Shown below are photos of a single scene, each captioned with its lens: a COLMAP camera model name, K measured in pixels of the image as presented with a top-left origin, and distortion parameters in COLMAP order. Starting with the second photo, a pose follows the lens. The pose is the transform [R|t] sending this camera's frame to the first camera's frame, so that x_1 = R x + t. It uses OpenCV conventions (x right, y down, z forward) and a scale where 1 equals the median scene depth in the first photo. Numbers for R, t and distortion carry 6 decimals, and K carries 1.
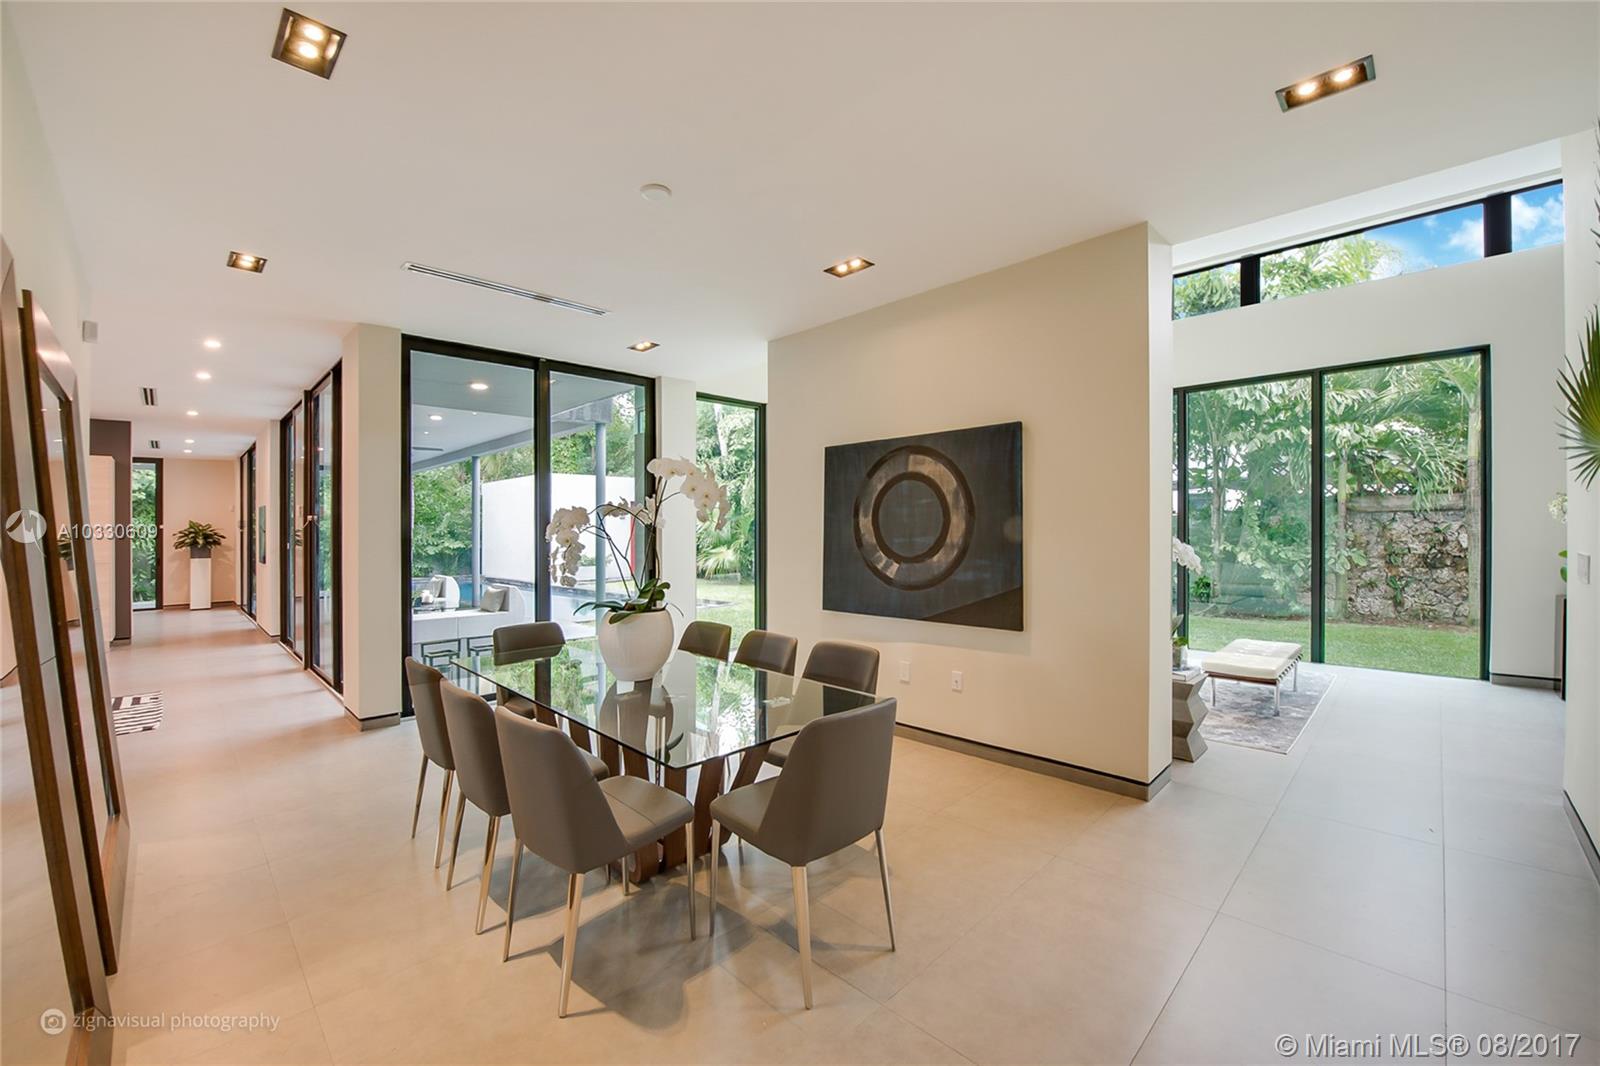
lens RADIAL K [[658.8, 0, 800.0], [0, 658.8, 533.0], [0, 0, 1]] dist [-0.000028, -0.000007]
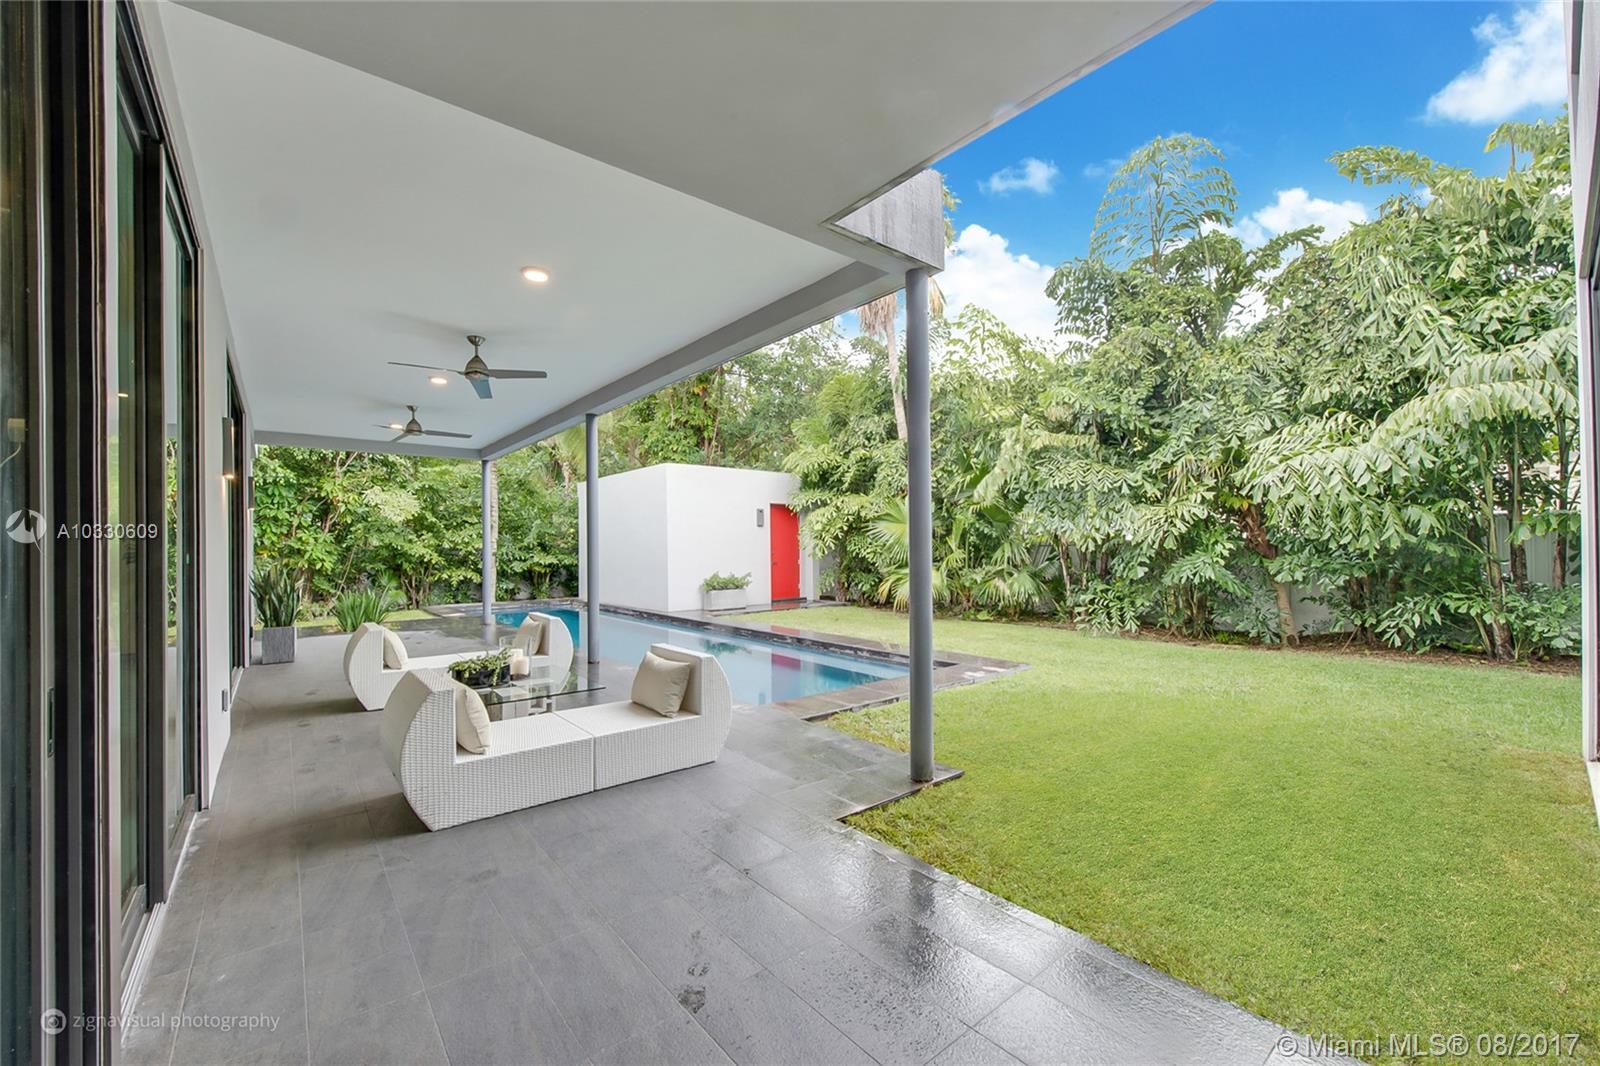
lens RADIAL K [[642.9, 0, 798.2], [0, 642.9, 549.1], [0, 0, 1]] dist [-0.000771, -0.000058]
pose [[0.995673, 0.001418, -0.092920, -0.276803], [-0.001389, 0.999999, 0.000377, 0.007850], [0.092920, -0.000246, 0.995674, 0.475353]]
